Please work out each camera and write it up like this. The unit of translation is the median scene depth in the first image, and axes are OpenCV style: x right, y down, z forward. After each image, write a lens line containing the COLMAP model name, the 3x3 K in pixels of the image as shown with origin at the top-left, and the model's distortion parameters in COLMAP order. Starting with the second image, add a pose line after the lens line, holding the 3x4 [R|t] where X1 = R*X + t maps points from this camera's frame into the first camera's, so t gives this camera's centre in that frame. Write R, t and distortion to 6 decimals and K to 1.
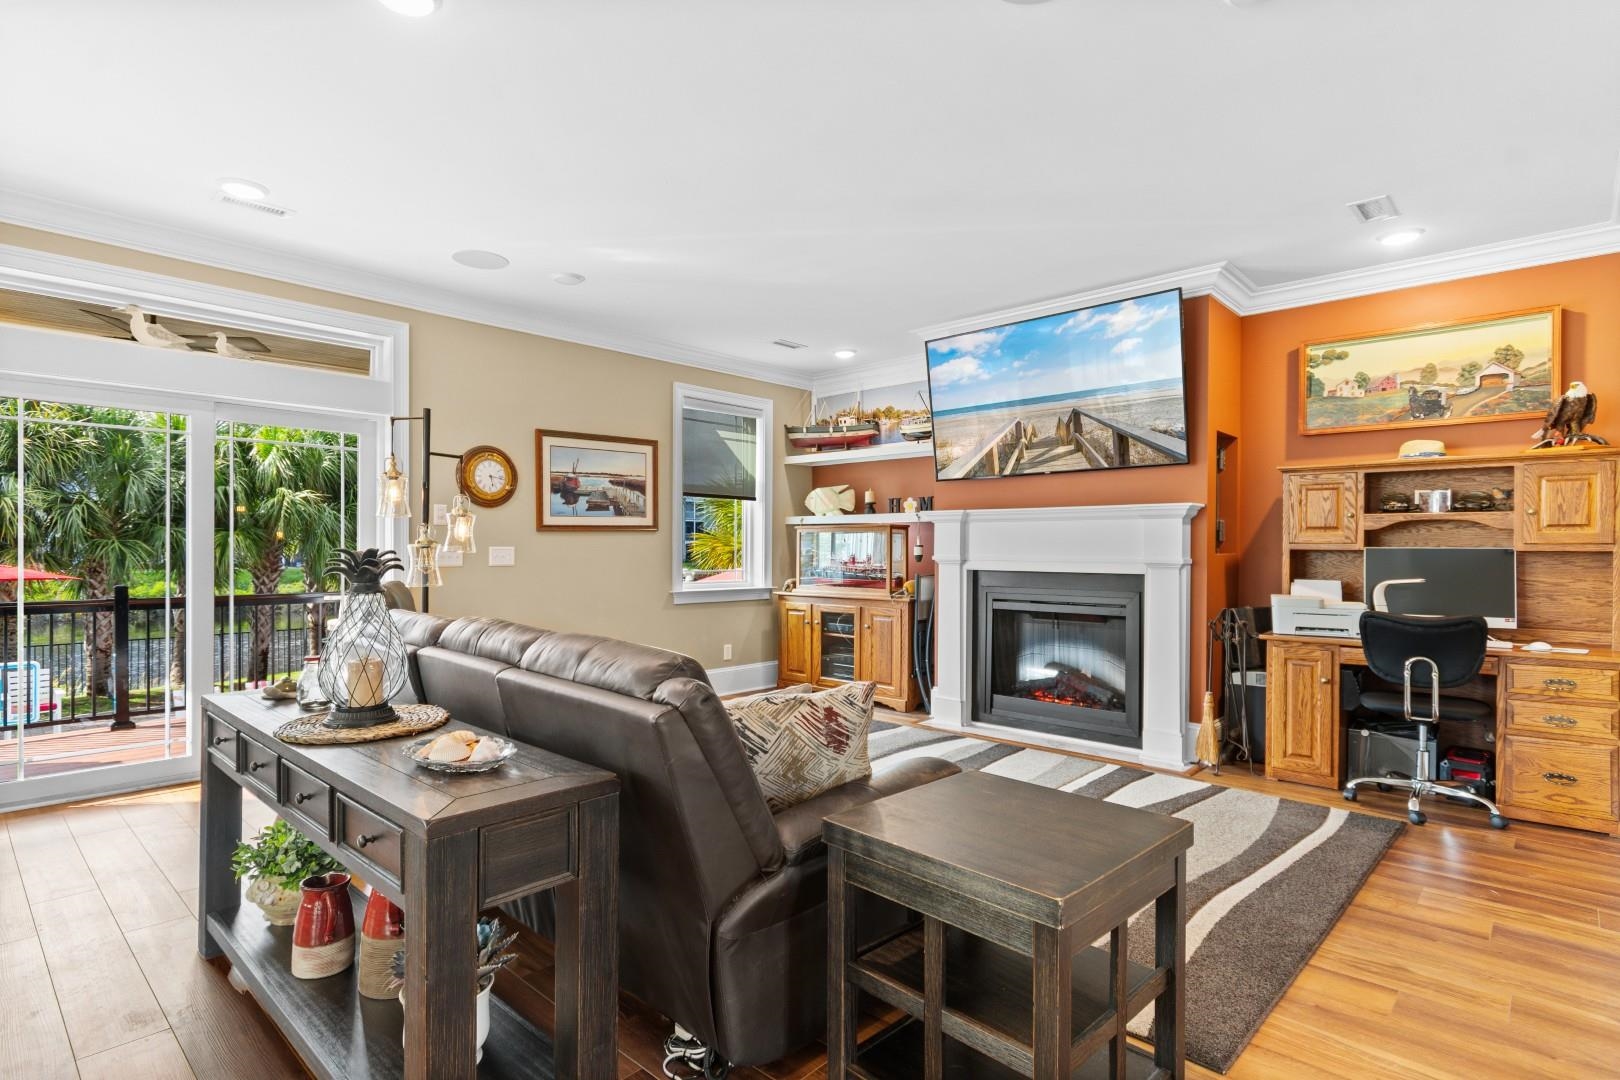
lens RADIAL K [[846.5, 0, 810.0], [0, 846.5, 531.5], [0, 0, 1]] dist [0.020612, 0.000969]
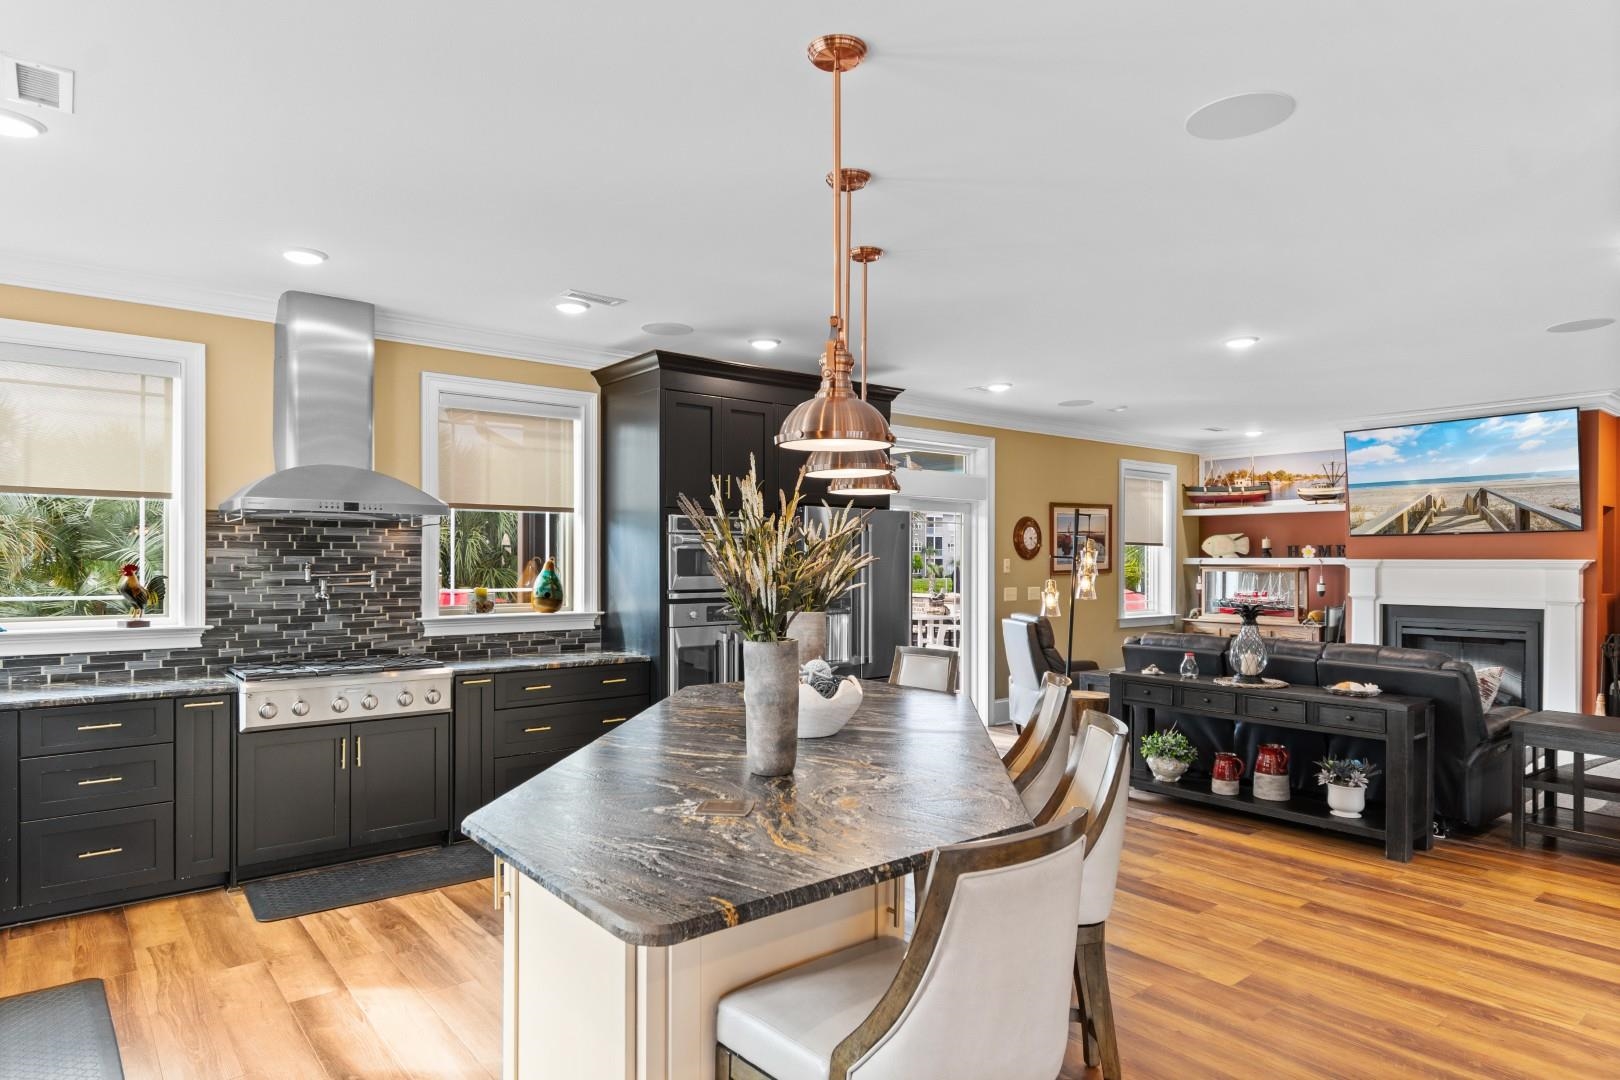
lens RADIAL K [[959.7, 0, 823.1], [0, 959.7, 567.1], [0, 0, 1]] dist [0.025171, 0.002330]
pose [[0.991910, -0.000232, -0.126944, -0.489376], [0.003769, 0.999611, 0.027622, -0.058821], [0.126888, -0.027877, 0.991525, -0.621881]]
